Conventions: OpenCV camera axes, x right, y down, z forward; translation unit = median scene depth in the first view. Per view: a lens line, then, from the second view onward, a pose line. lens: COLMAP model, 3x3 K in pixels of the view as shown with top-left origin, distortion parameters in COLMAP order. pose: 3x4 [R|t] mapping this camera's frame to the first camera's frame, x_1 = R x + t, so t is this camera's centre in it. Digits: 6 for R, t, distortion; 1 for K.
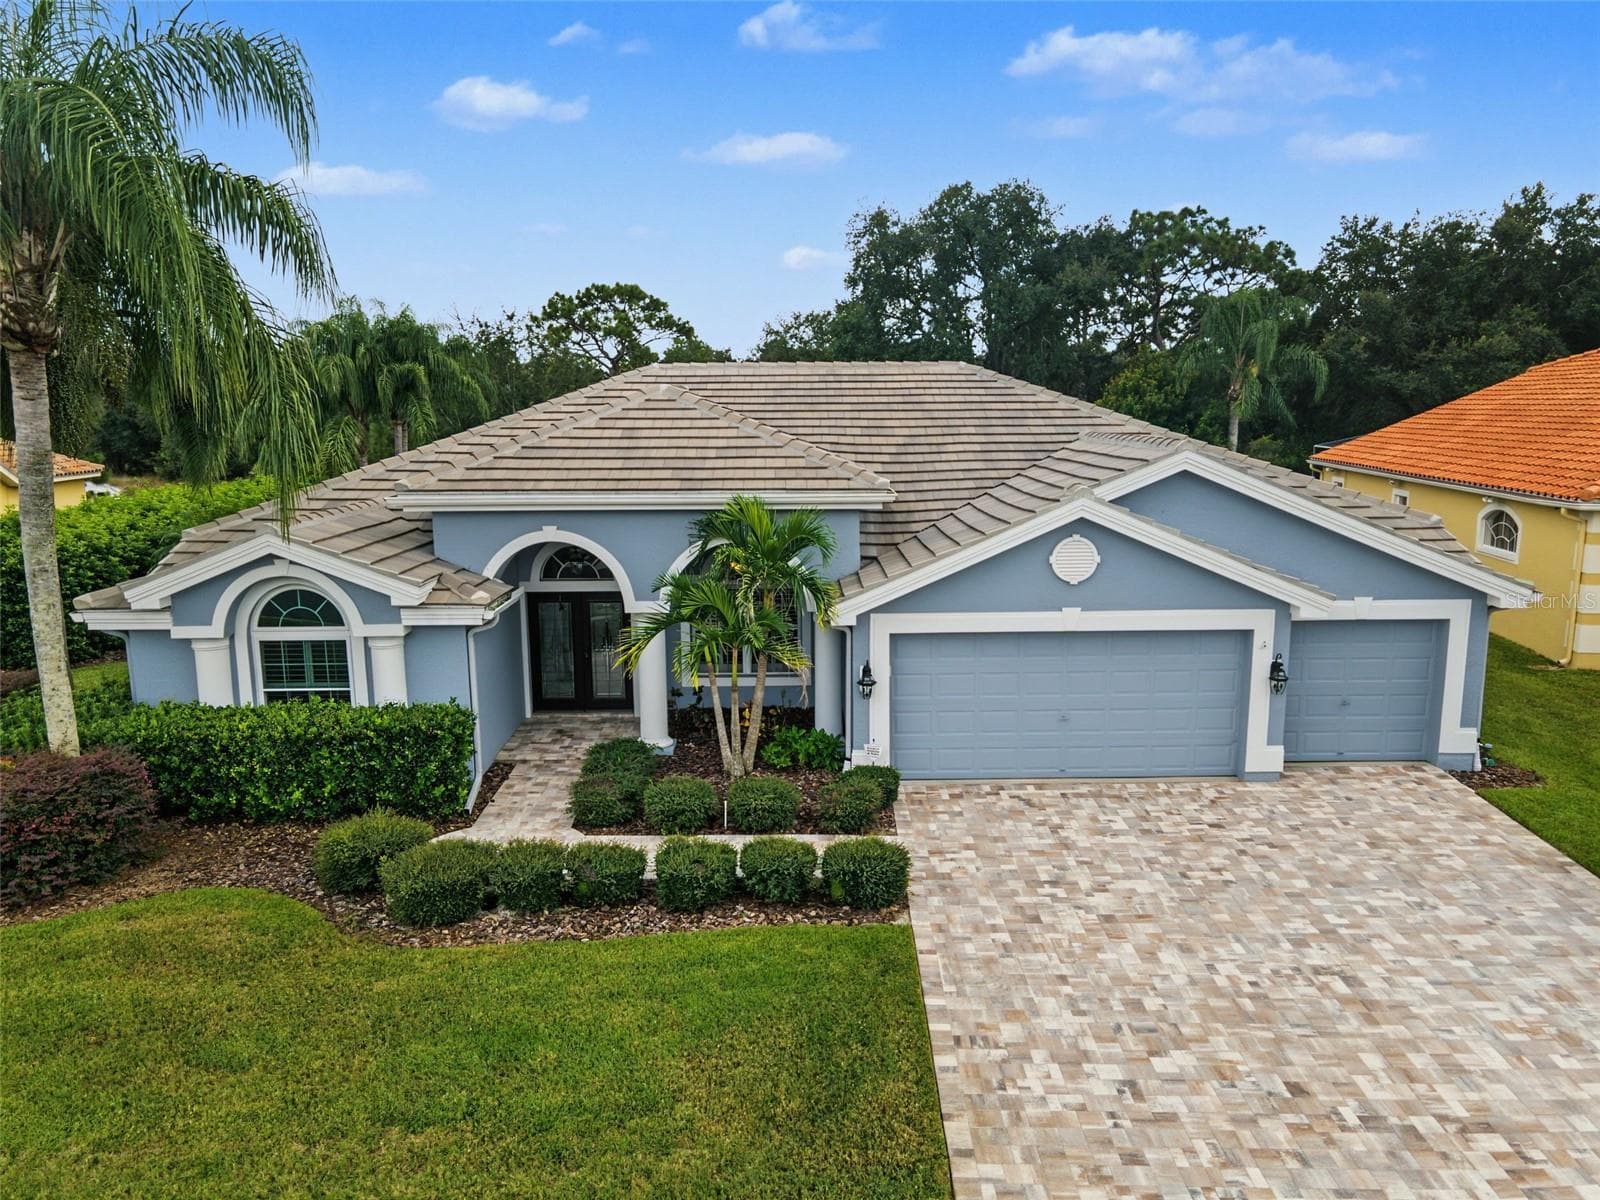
lens RADIAL K [[1160.9, 0, 793.8], [0, 1160.9, 619.6], [0, 0, 1]] dist [0.037747, 0.005164]
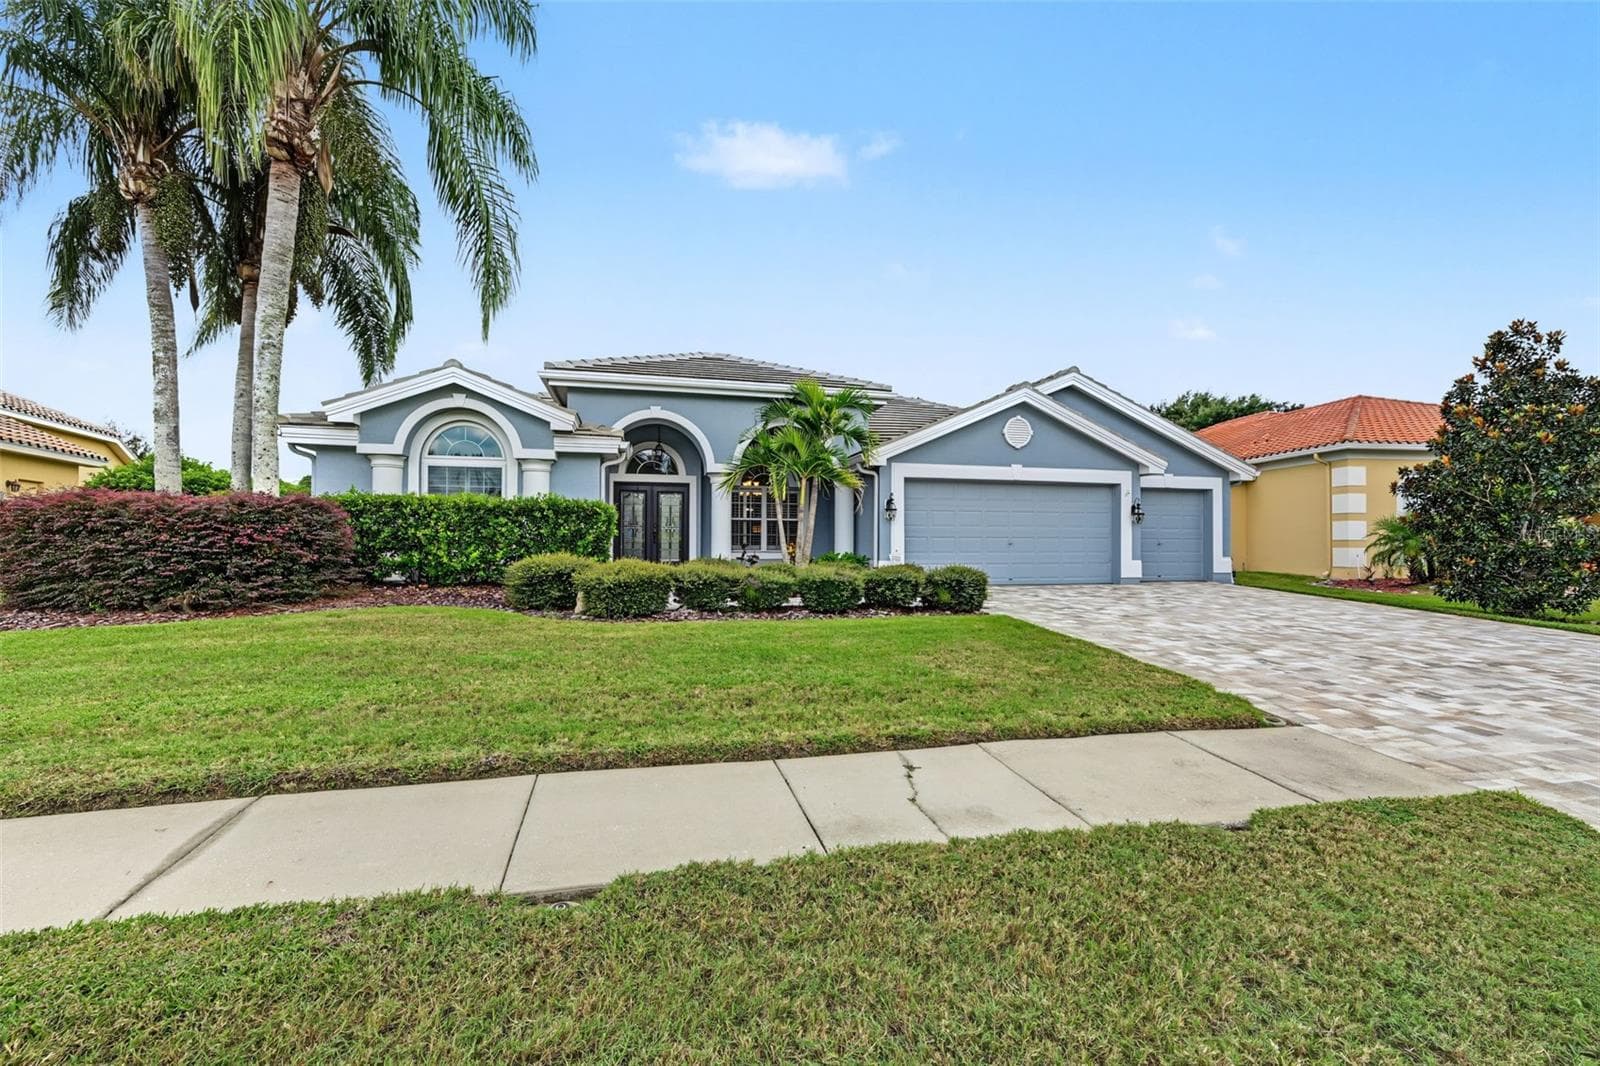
lens RADIAL K [[675.3, 0, 802.0], [0, 675.3, 536.8], [0, 0, 1]] dist [-0.002143, -0.000067]
pose [[0.976213, 0.016946, 0.216152, -0.226721], [0.025300, 0.981227, -0.191191, 0.248654], [-0.215334, 0.192111, 0.957457, 0.242337]]
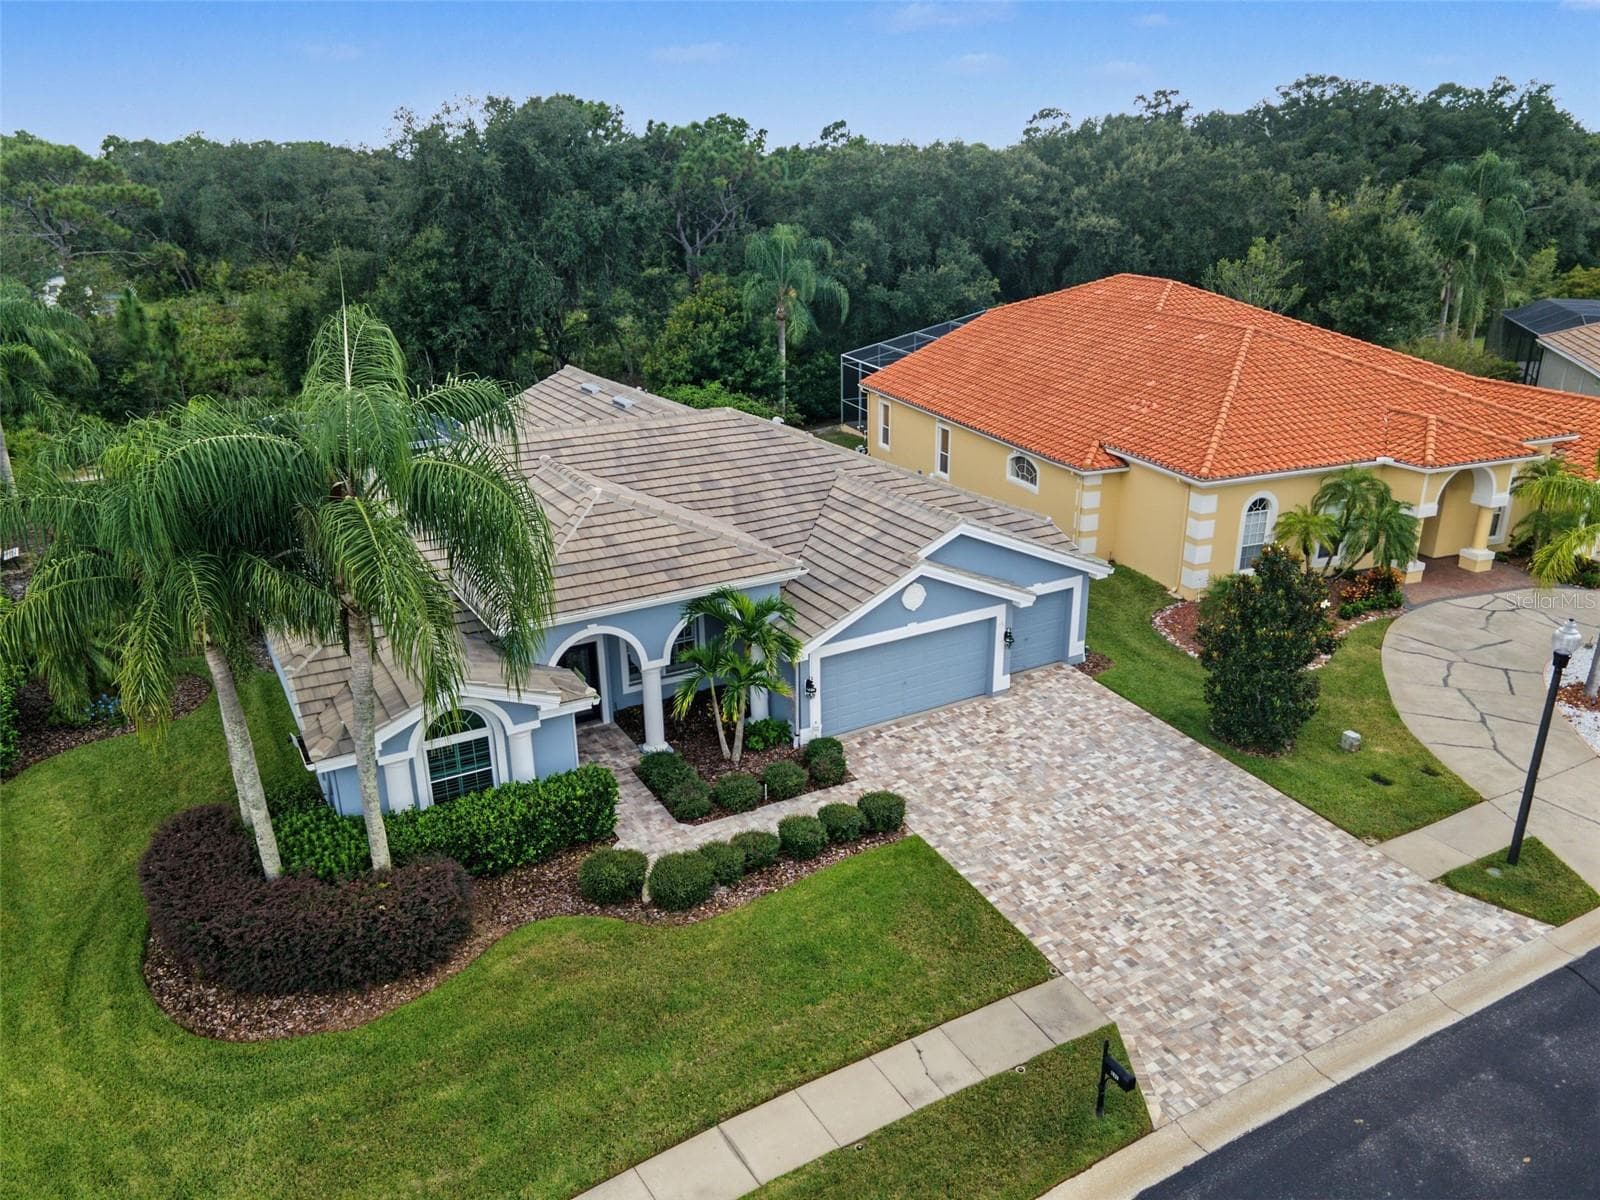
lens RADIAL K [[1160.9, 0, 793.8], [0, 1160.9, 619.6], [0, 0, 1]] dist [0.037747, 0.005164]
pose [[0.877097, -0.178112, 0.446069, -0.682831], [0.096379, 0.975078, 0.199835, -0.378888], [-0.470545, -0.132283, 0.872404, -0.405829]]
